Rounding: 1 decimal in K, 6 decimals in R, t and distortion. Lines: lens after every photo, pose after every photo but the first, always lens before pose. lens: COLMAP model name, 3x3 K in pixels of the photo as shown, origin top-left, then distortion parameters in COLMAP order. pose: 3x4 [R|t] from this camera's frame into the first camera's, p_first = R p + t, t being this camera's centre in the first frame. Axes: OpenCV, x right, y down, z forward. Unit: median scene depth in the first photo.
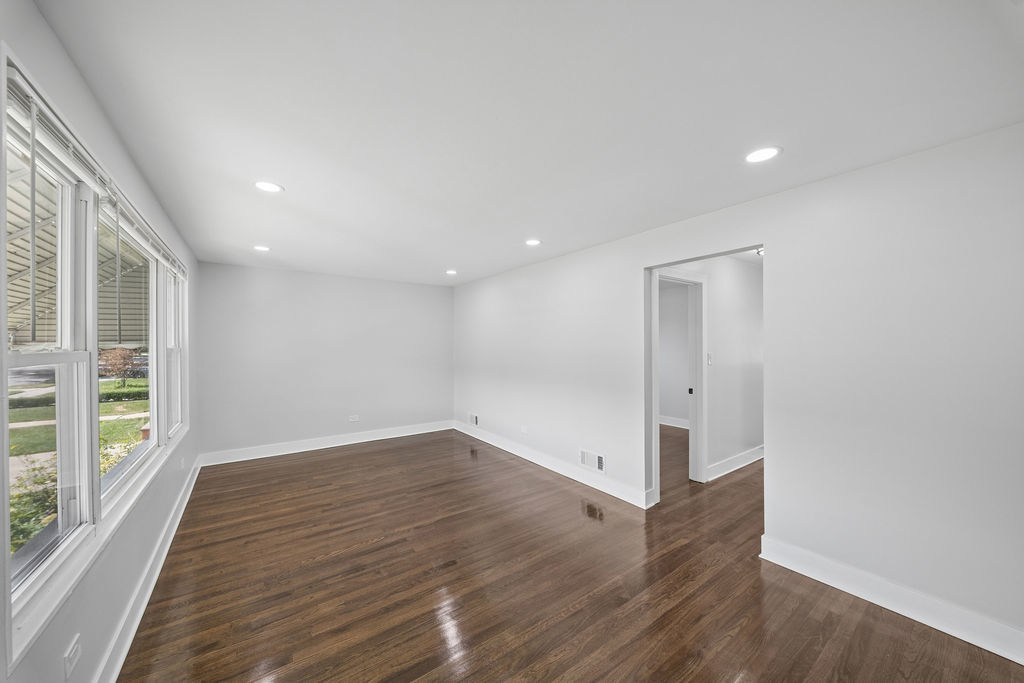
lens RADIAL K [[357.9, 0, 504.7], [0, 357.9, 345.2], [0, 0, 1]] dist [-0.002028, -0.000589]
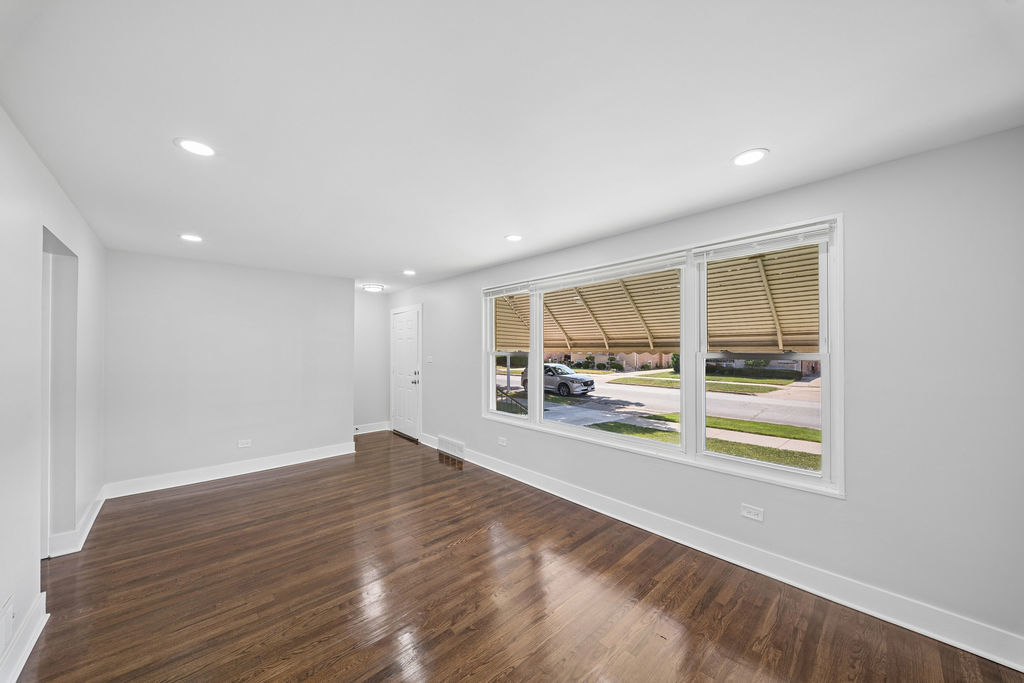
lens RADIAL K [[357.9, 0, 505.0], [0, 357.9, 346.8], [0, 0, 1]] dist [-0.002028, -0.000589]
pose [[-0.991182, 0.001749, -0.132494, -0.294881], [0.002486, 0.999982, -0.005396, -0.004714], [0.132482, -0.005678, -0.991169, 1.615451]]
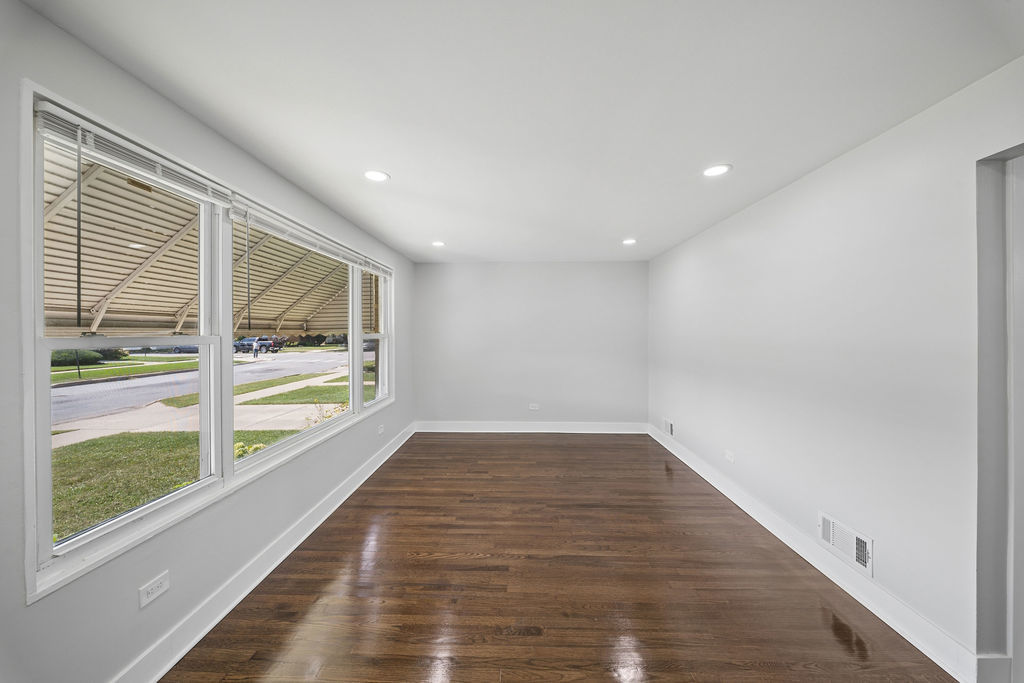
lens RADIAL K [[357.9, 0, 510.8], [0, 357.9, 335.5], [0, 0, 1]] dist [-0.002028, -0.000589]
pose [[0.803819, 0.007466, -0.594827, 0.170817], [-0.002574, 0.999956, 0.009073, 0.000259], [0.594868, -0.005762, 0.803803, 0.277173]]
